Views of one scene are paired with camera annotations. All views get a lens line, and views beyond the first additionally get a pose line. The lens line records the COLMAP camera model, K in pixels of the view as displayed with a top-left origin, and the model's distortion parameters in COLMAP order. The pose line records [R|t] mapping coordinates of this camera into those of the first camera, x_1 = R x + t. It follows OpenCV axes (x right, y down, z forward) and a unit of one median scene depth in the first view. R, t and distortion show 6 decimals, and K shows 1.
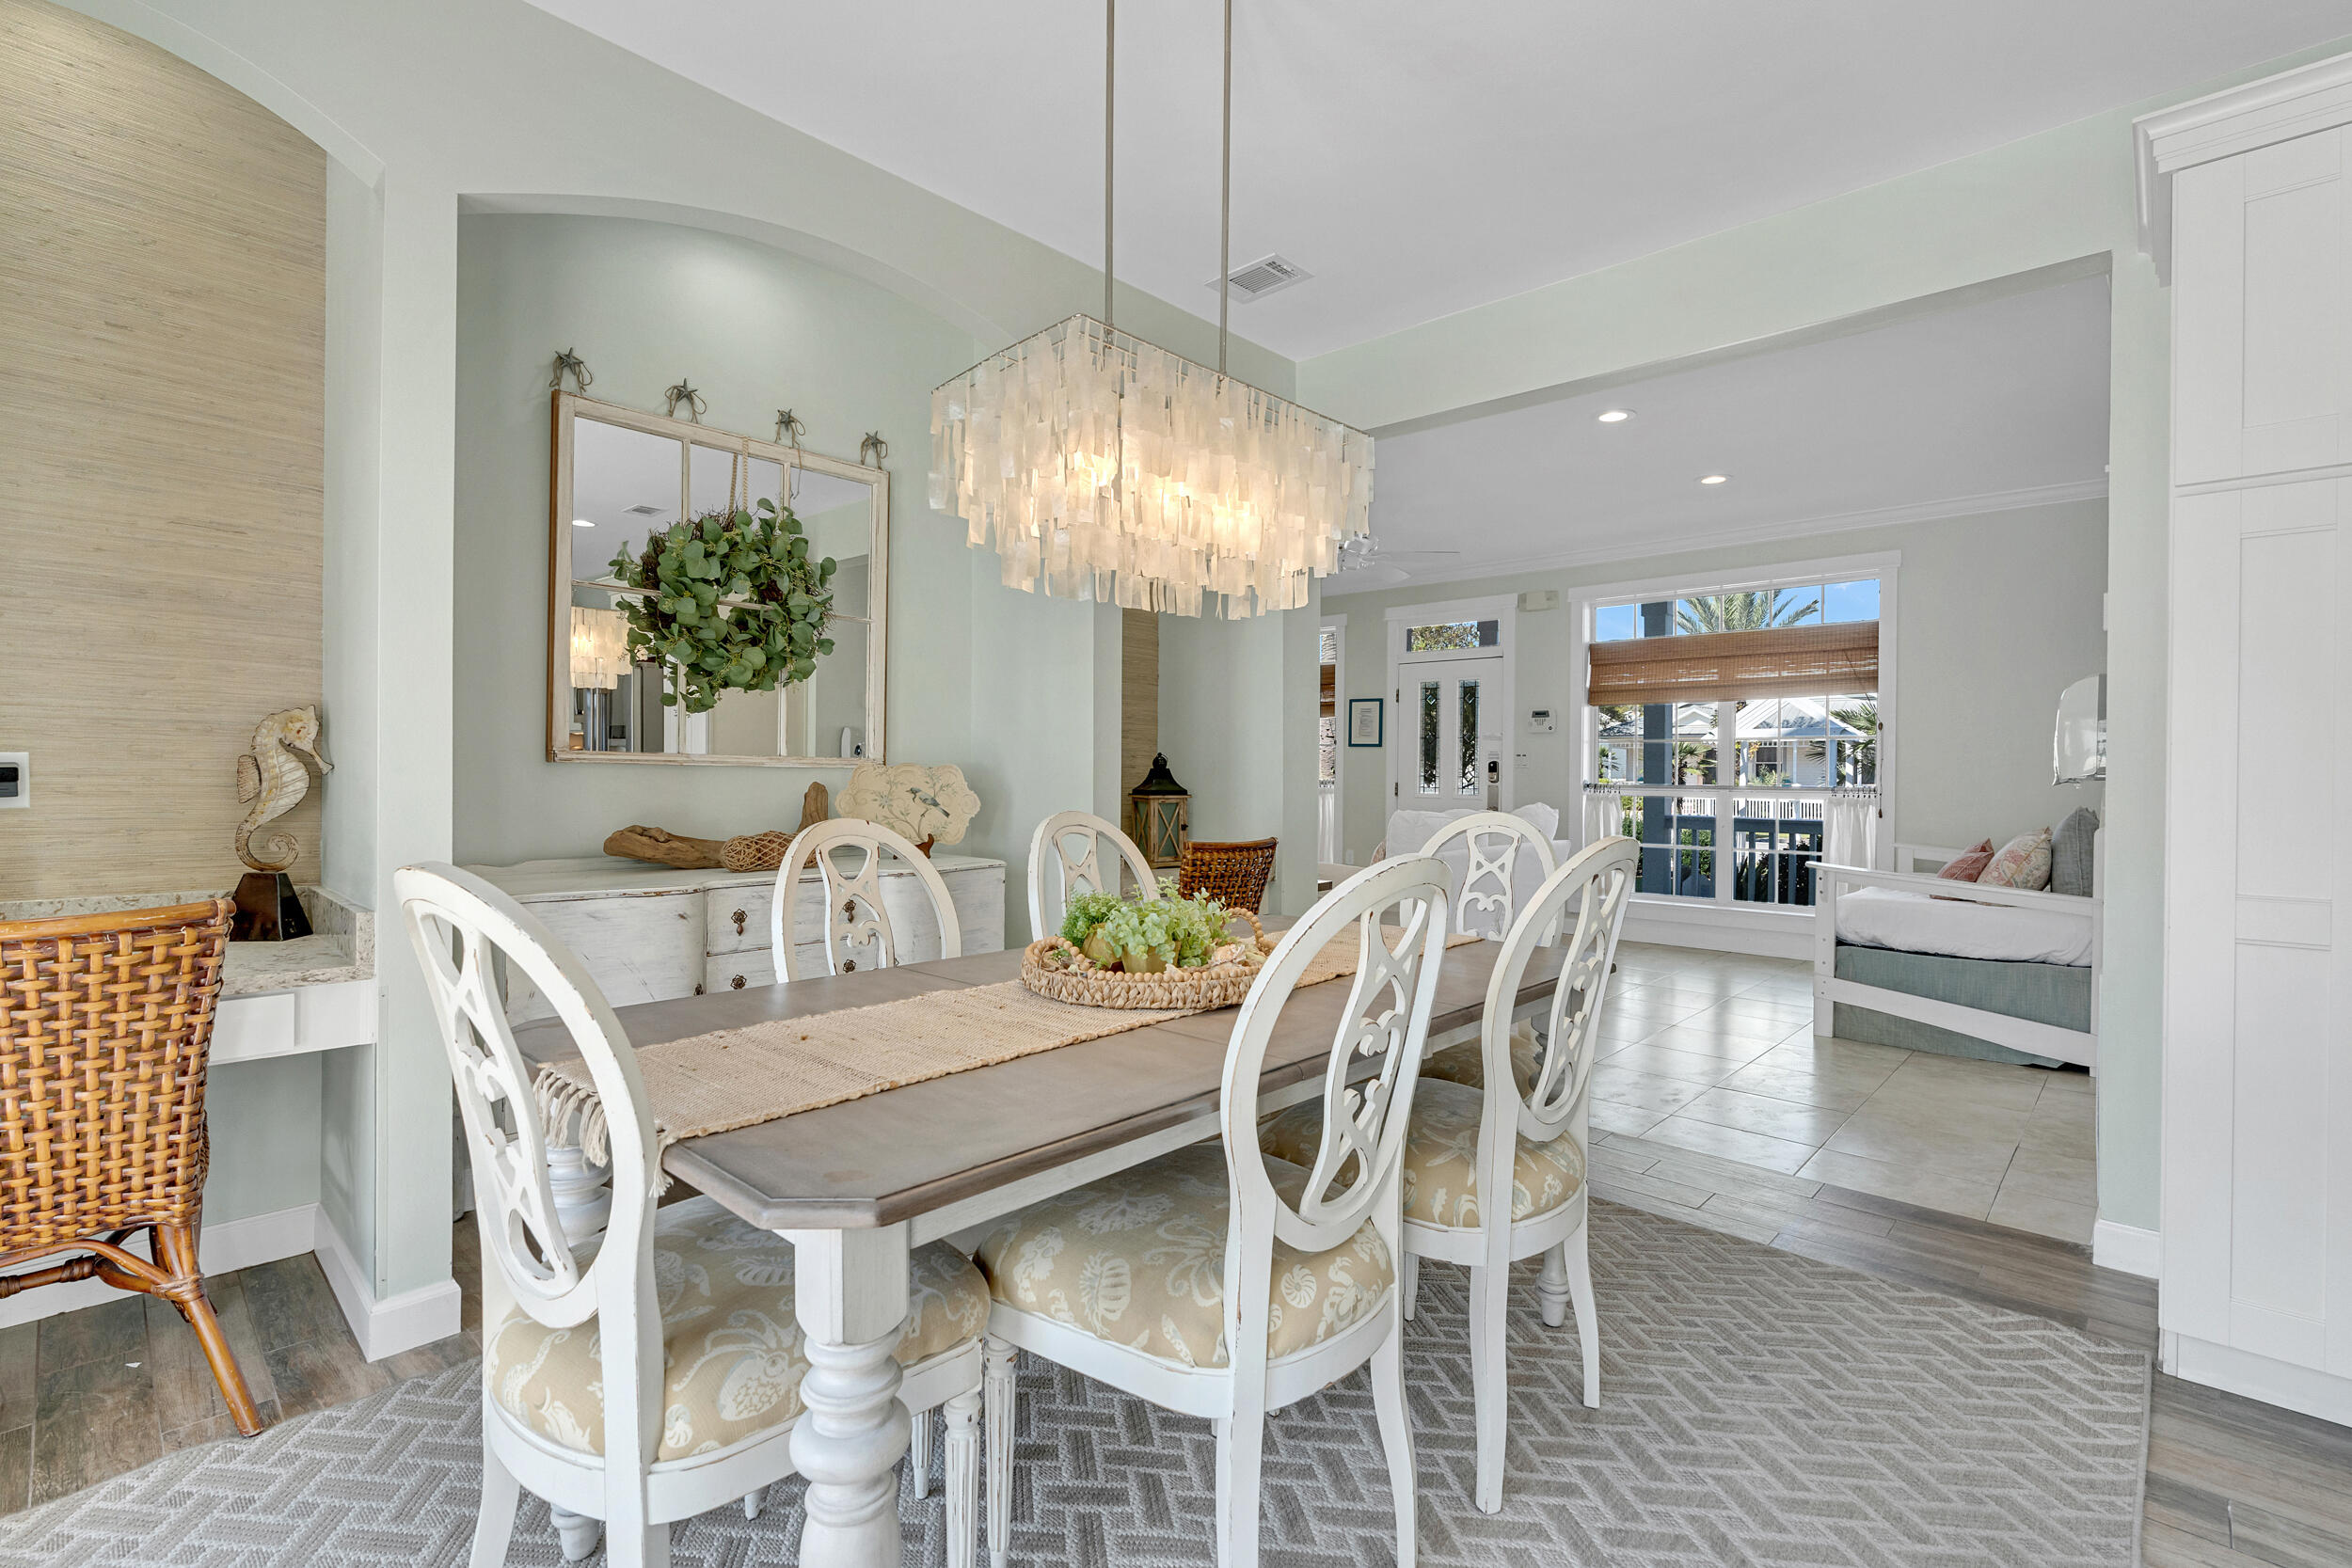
lens RADIAL K [[1068.1, 0, 1197.3], [0, 1068.1, 786.2], [0, 0, 1]] dist [-0.012328, 0.004417]
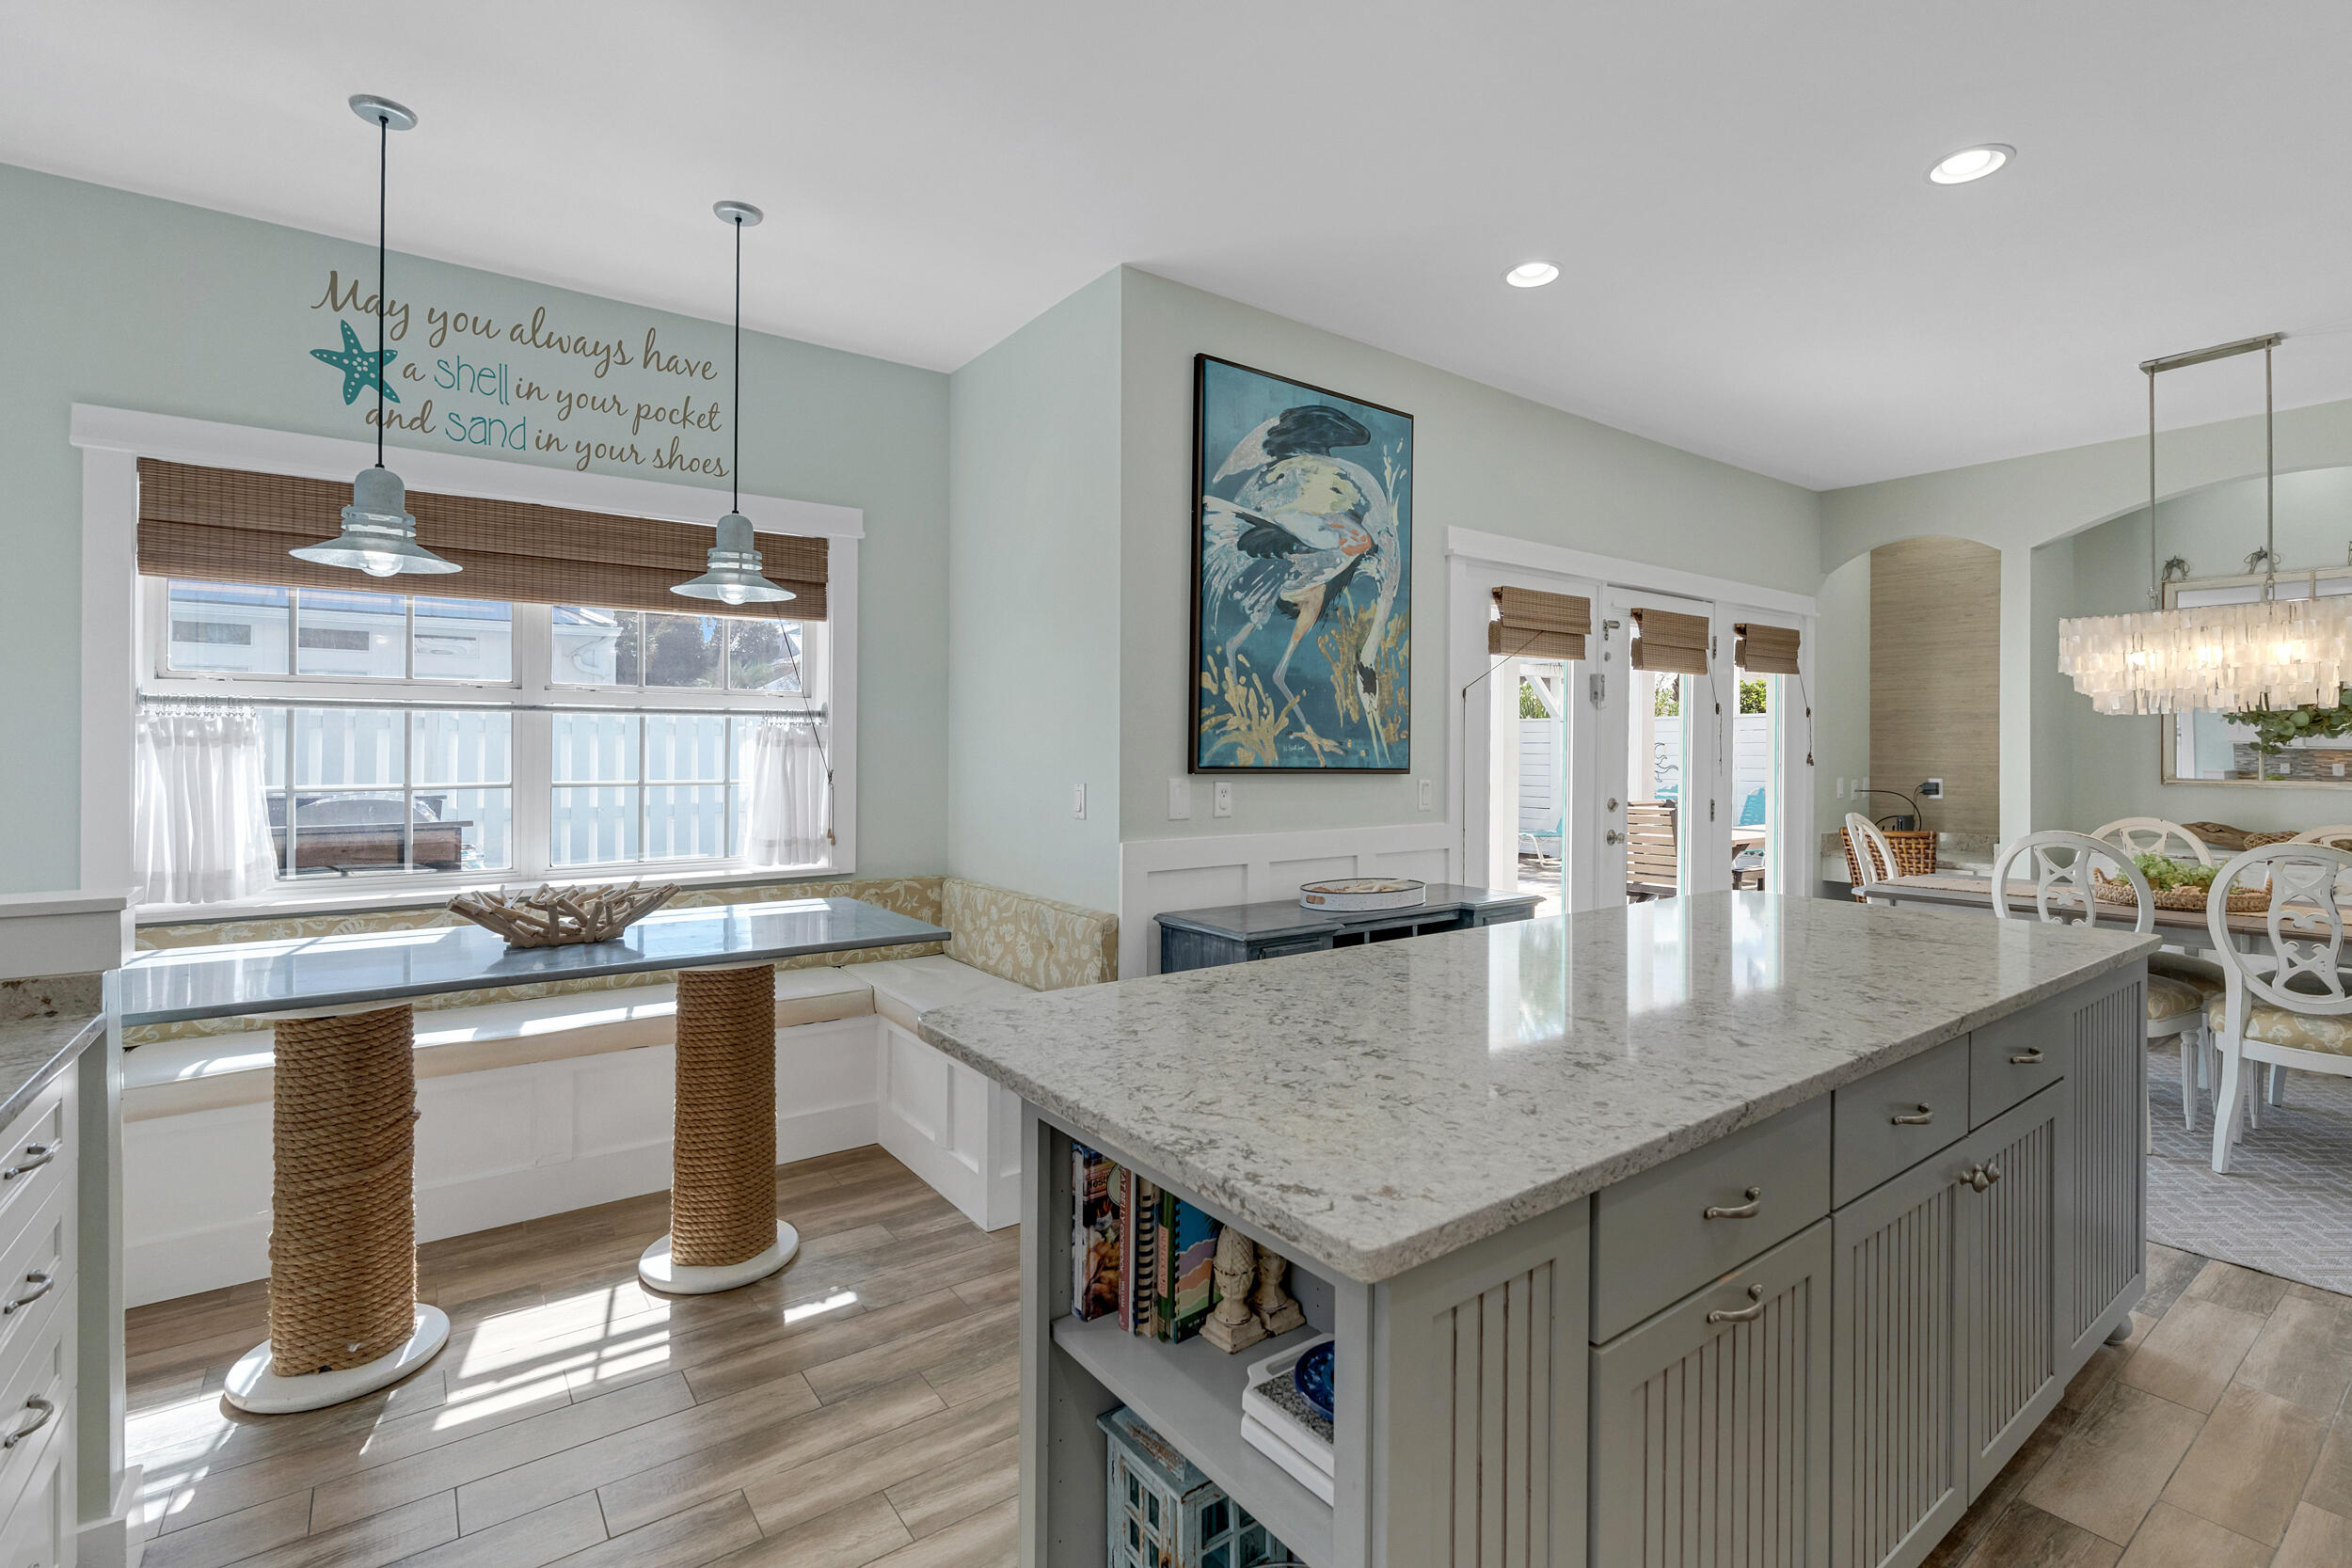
lens RADIAL K [[1068.1, 0, 1201.1], [0, 1068.1, 735.1], [0, 0, 1]] dist [-0.012328, 0.004417]
pose [[-0.187221, -0.024807, -0.982004, 1.459021], [-0.027556, 0.999420, -0.019993, -0.026545], [0.981931, 0.023317, -0.187796, -0.271800]]
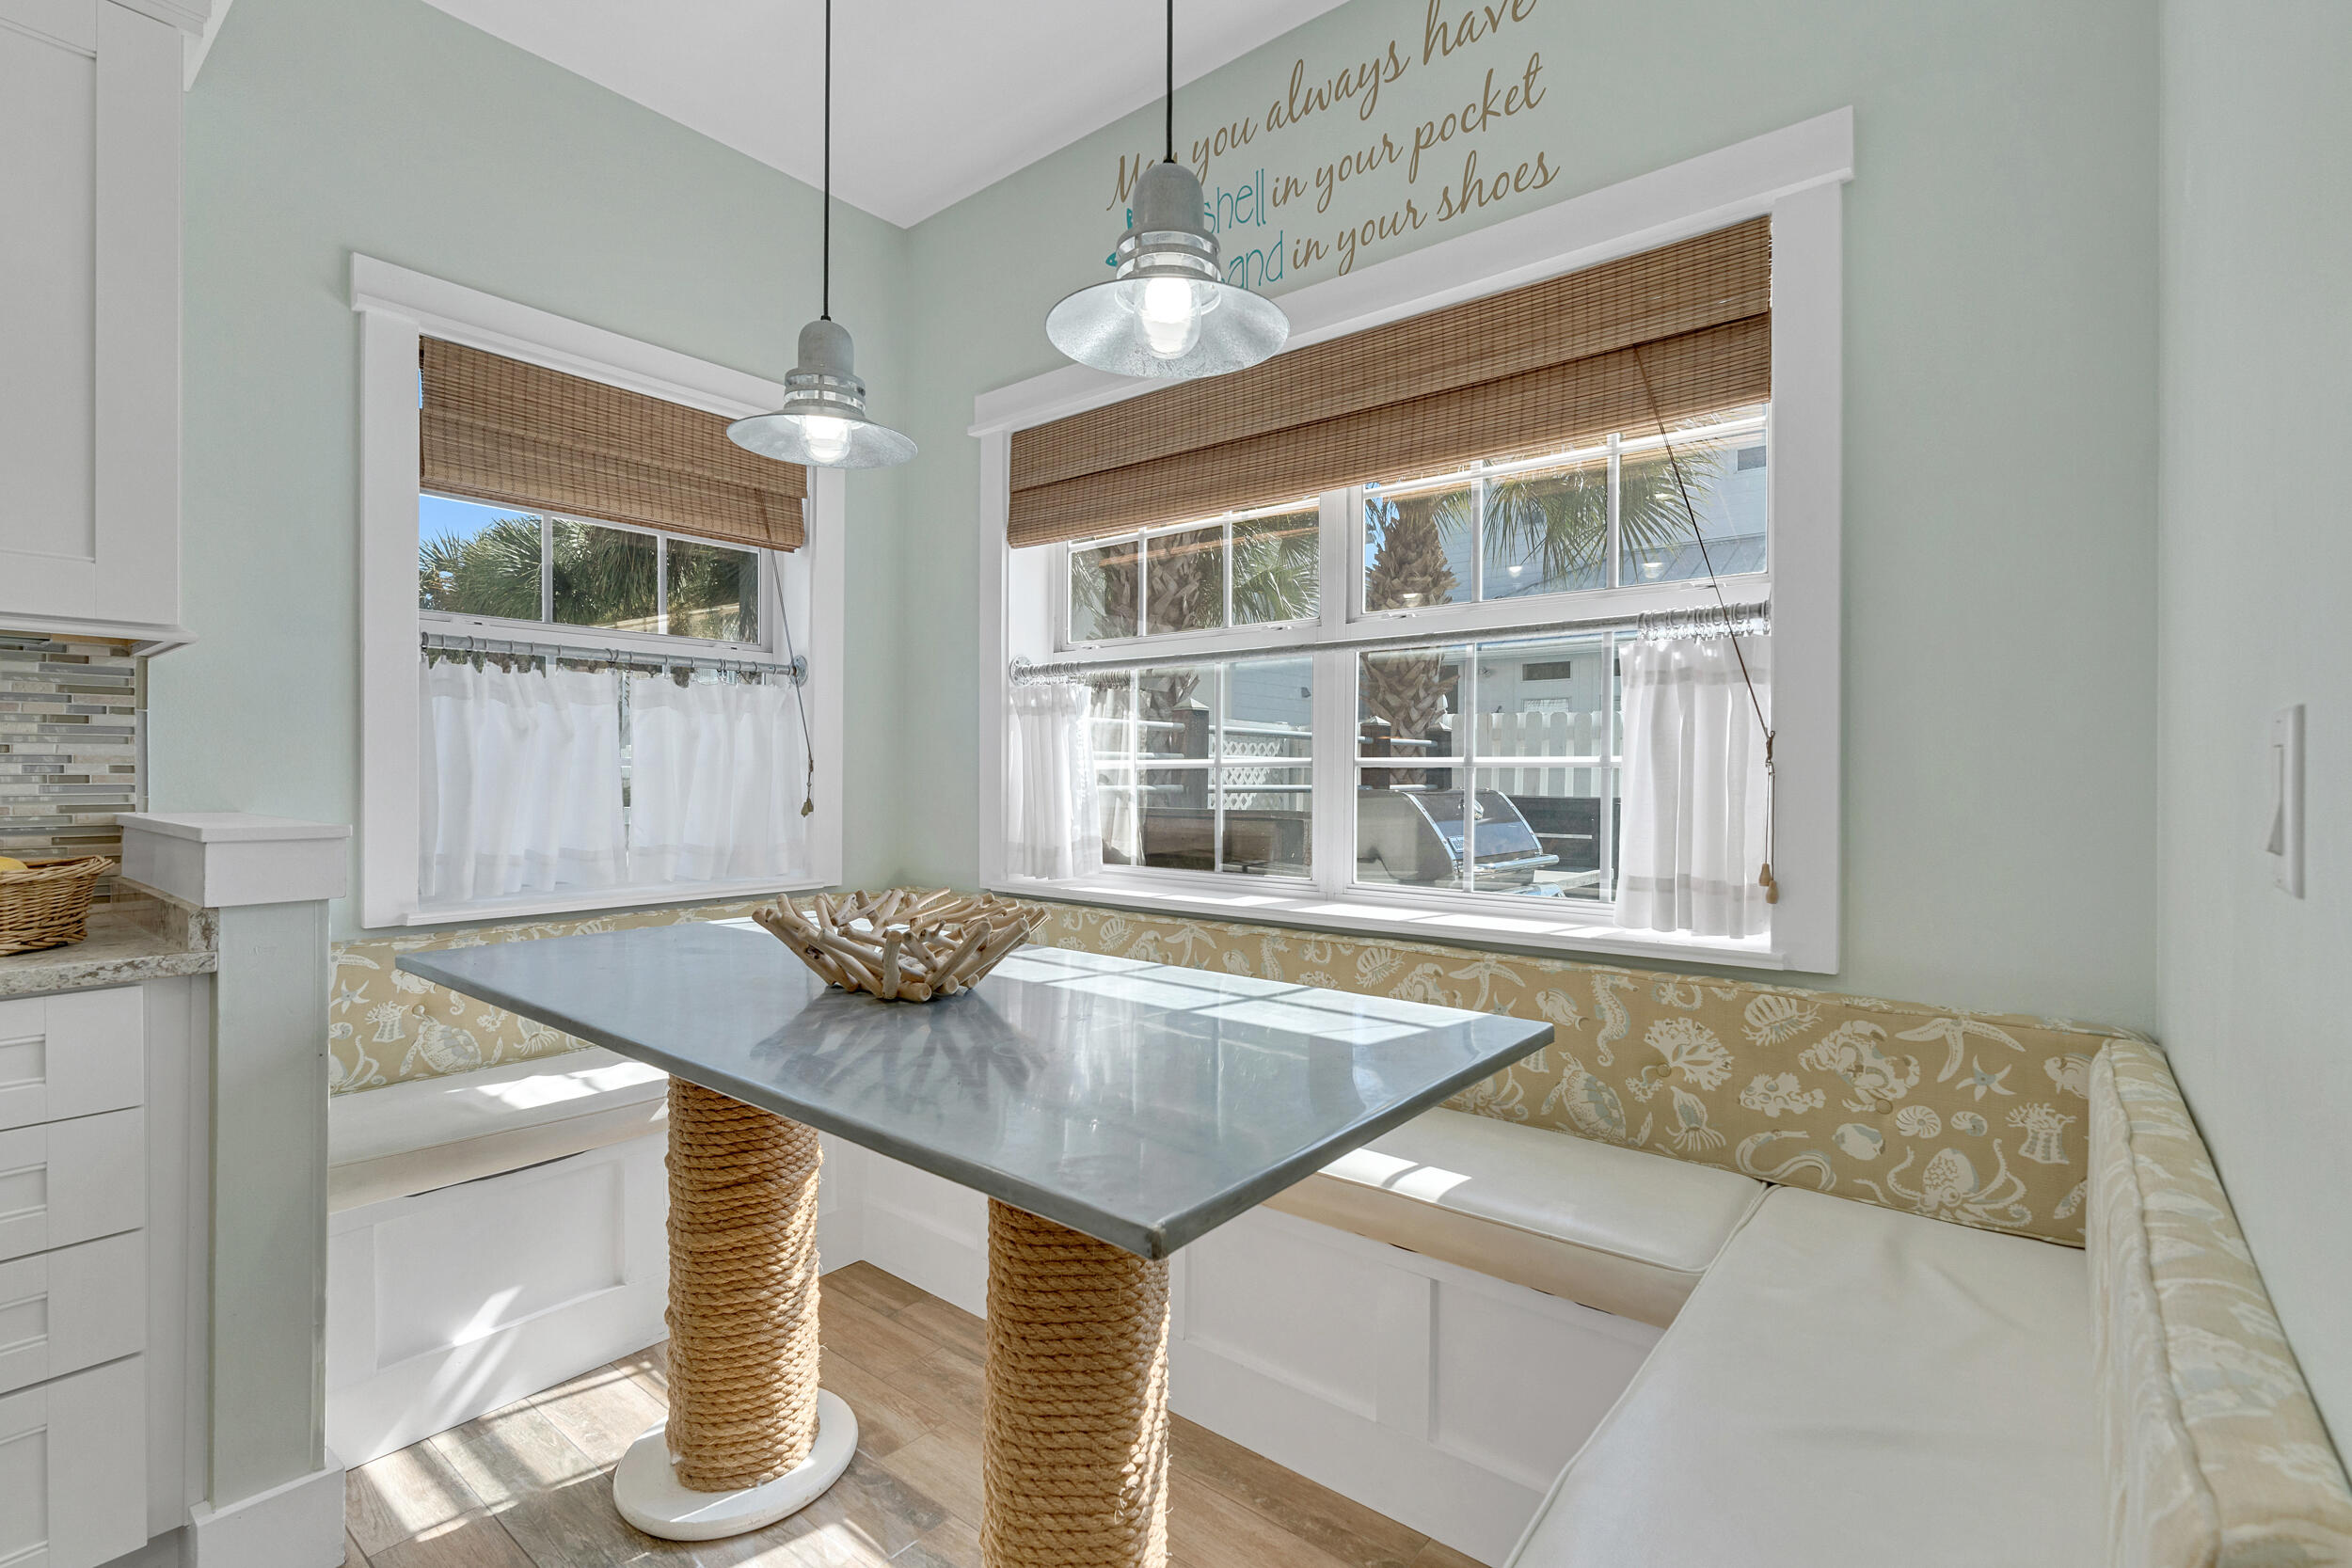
lens RADIAL K [[1068.1, 0, 1191.1], [0, 1068.1, 777.8], [0, 0, 1]] dist [-0.012328, 0.004417]
pose [[-0.997913, -0.015013, -0.062808, 0.579929], [-0.016683, 0.999519, 0.026134, 0.018988], [0.062386, 0.027127, -0.997683, -0.409436]]
